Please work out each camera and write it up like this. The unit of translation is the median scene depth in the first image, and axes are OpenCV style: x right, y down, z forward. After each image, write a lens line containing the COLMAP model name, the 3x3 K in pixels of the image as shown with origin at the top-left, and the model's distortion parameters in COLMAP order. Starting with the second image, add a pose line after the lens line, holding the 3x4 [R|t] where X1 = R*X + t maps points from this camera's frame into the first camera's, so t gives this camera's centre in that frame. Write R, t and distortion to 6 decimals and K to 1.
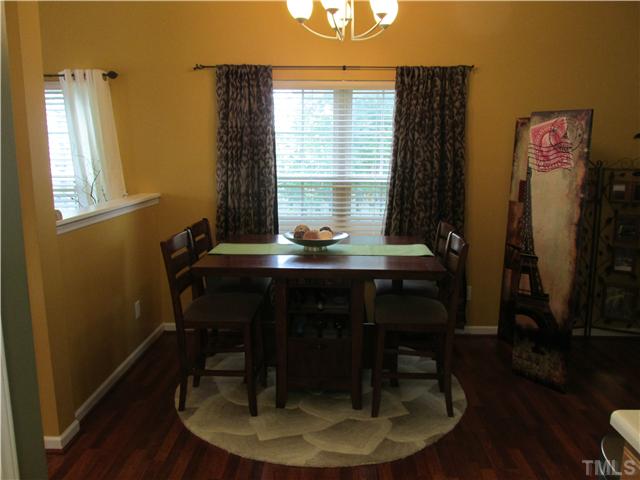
lens RADIAL K [[541.7, 0, 319.4], [0, 541.7, 240.8], [0, 0, 1]] dist [-0.005286, -0.010007]
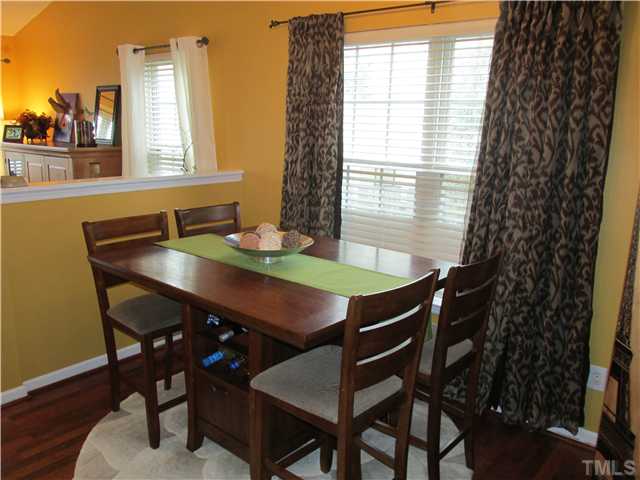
lens RADIAL K [[541.7, 0, 318.8], [0, 541.7, 240.3], [0, 0, 1]] dist [-0.005286, -0.010007]
pose [[0.776721, 0.148806, -0.612014, 0.398578], [-0.120019, 0.988854, 0.088112, -0.068611], [0.618304, 0.005015, 0.785923, 0.377971]]
